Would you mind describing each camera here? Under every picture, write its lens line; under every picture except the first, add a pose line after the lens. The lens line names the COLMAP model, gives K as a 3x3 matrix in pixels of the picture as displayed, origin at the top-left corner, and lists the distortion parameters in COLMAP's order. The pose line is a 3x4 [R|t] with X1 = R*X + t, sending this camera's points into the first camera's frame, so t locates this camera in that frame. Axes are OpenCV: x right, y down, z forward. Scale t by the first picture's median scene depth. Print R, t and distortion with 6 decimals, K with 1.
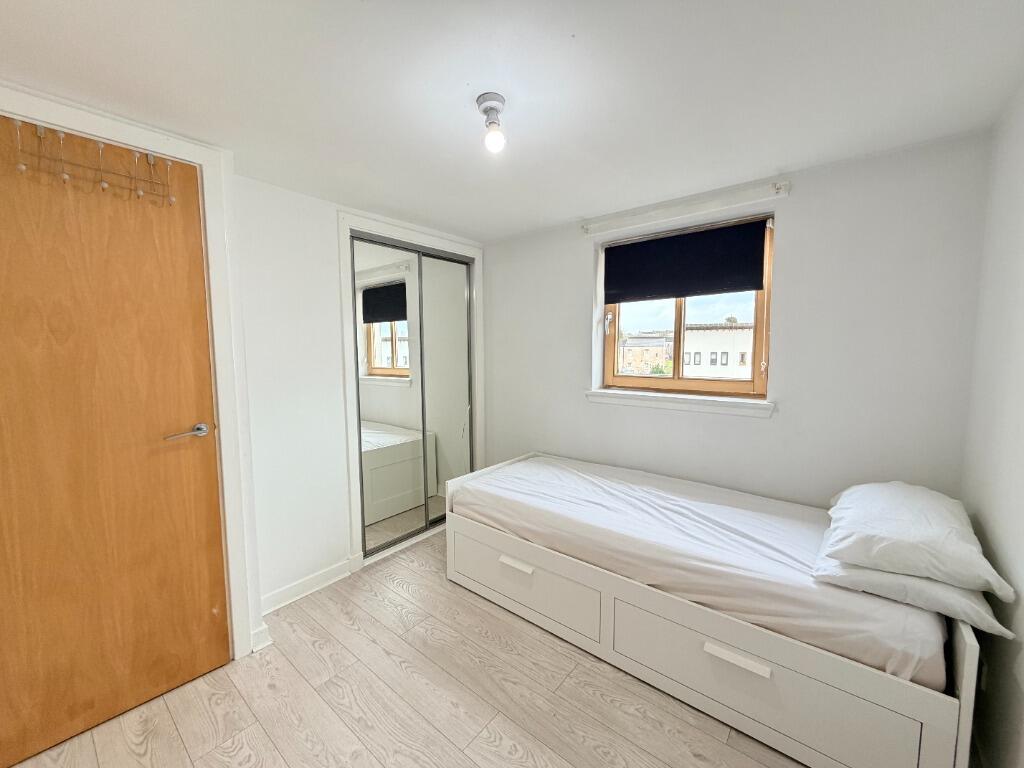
lens RADIAL K [[410.4, 0, 510.6], [0, 410.4, 384.1], [0, 0, 1]] dist [0.008366, -0.000033]
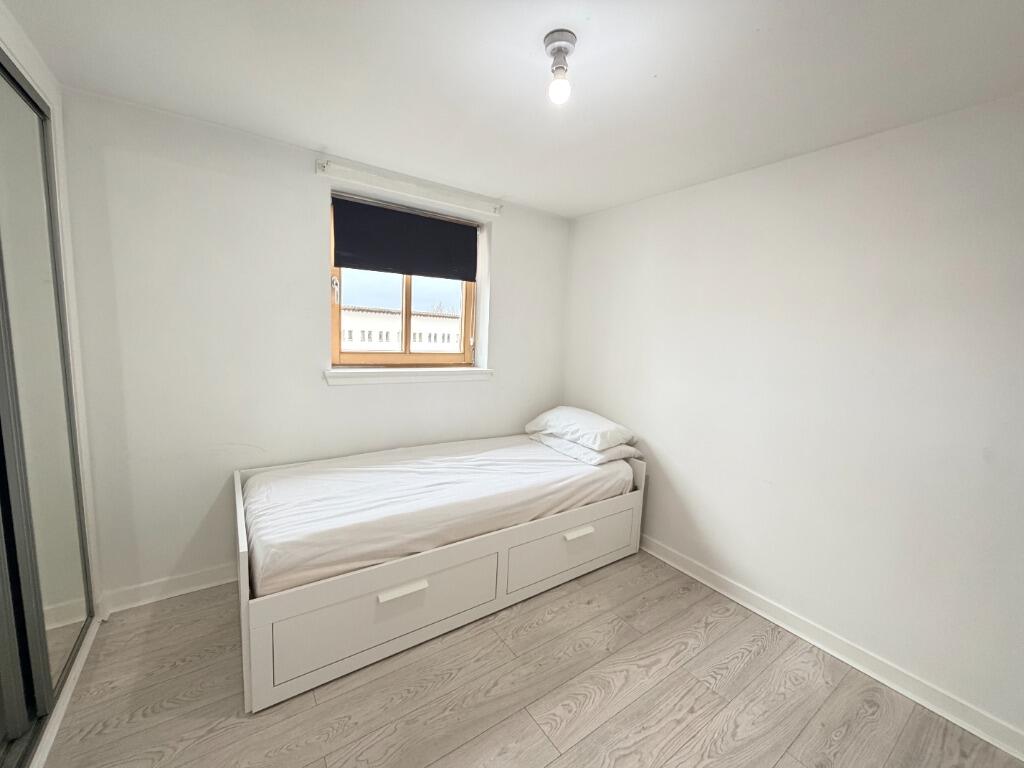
lens RADIAL K [[410.4, 0, 510.6], [0, 410.4, 384.1], [0, 0, 1]] dist [0.008366, -0.000033]
pose [[0.269942, -0.101481, 0.957514, -0.625434], [0.037453, 0.994785, 0.094873, -0.029200], [-0.962148, 0.010251, 0.272334, 0.548910]]
